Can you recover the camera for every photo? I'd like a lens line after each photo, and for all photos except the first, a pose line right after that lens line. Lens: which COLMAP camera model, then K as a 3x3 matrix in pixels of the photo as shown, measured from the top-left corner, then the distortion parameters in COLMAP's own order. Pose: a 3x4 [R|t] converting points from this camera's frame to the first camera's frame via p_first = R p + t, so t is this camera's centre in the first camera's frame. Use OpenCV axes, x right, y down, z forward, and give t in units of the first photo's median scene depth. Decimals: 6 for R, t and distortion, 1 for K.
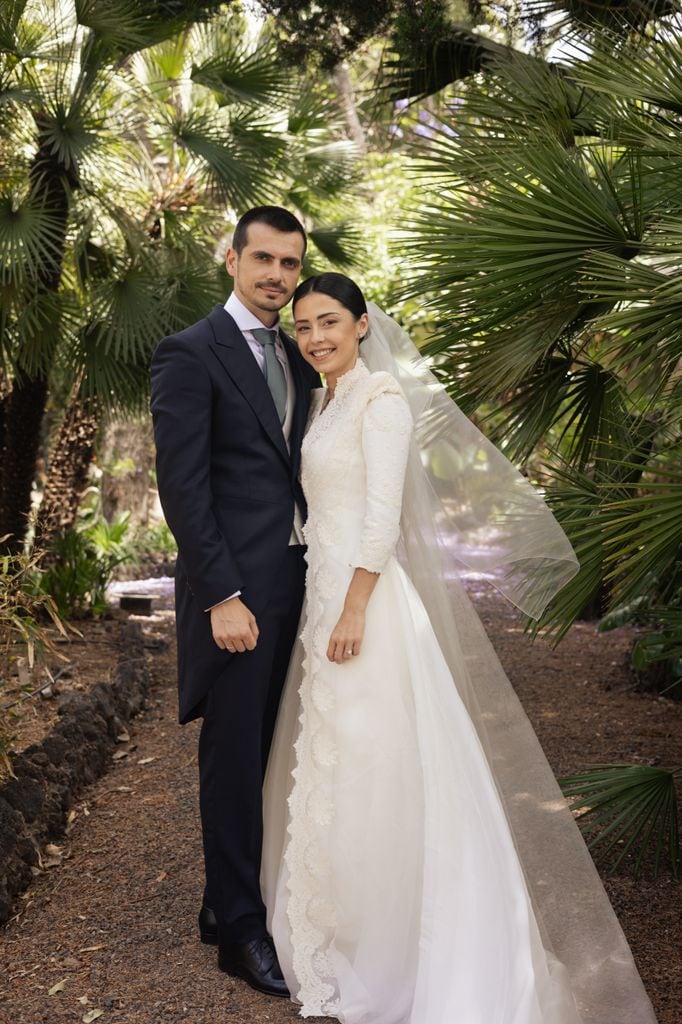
lens RADIAL K [[2457.9, 0, 341.0], [0, 2457.9, 512.0], [0, 0, 1]] dist [-0.504062, -0.160663]
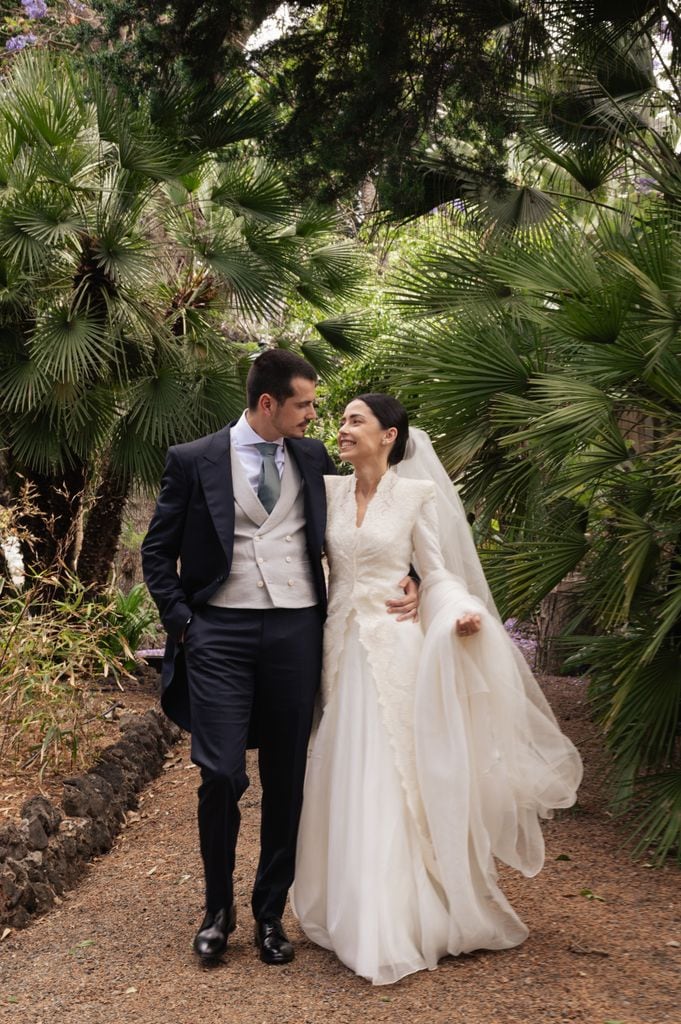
lens RADIAL K [[2457.9, 0, 340.5], [0, 2457.9, 512.0], [0, 0, 1]] dist [-0.504062, -0.160663]
pose [[0.999984, -0.004870, -0.003016, 0.001382], [0.004778, 0.999545, -0.029782, 0.005445], [0.003160, 0.029767, 0.999552, -0.184063]]
